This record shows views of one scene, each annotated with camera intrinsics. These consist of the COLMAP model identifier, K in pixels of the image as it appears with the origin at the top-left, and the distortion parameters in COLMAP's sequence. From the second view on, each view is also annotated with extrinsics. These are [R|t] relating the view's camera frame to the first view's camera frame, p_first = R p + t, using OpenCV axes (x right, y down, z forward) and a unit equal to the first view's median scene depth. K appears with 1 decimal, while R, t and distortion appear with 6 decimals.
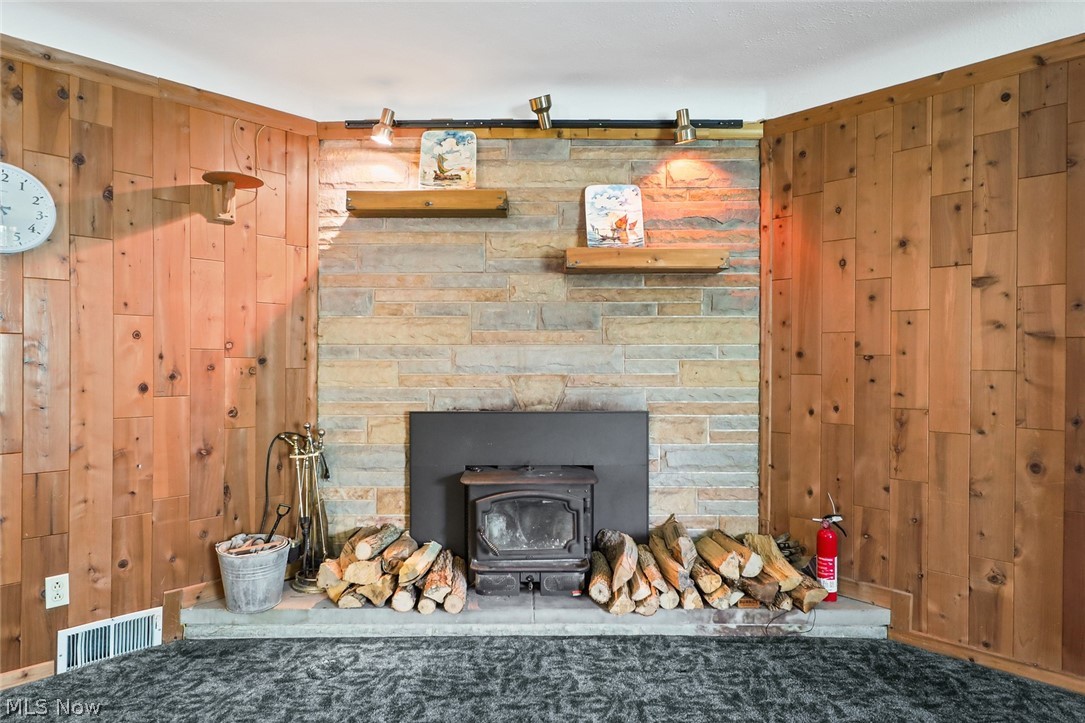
lens RADIAL K [[670.8, 0, 657.6], [0, 670.8, 366.6], [0, 0, 1]] dist [0.000533, -0.000729]
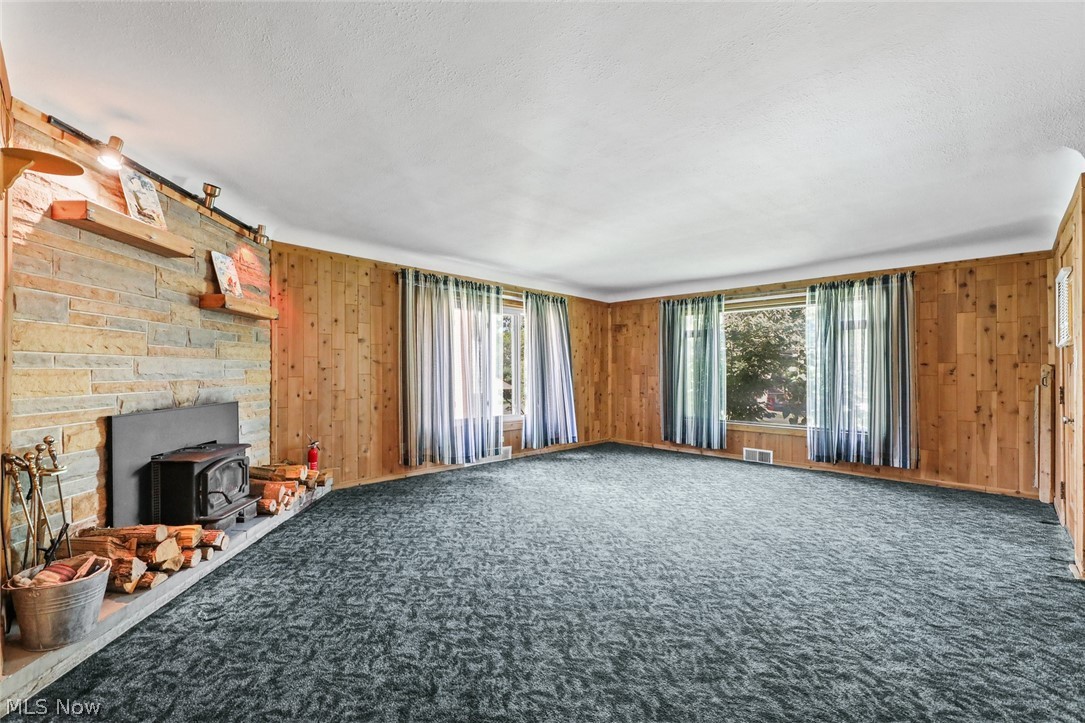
lens RADIAL K [[467.3, 0, 539.0], [0, 467.3, 370.7], [0, 0, 1]] dist [-0.001731, -0.001301]
pose [[-0.075058, 0.000217, 0.997179, -1.182793], [0.003931, 0.999992, 0.000079, -0.004068], [-0.997171, 0.003926, -0.075058, 0.366998]]
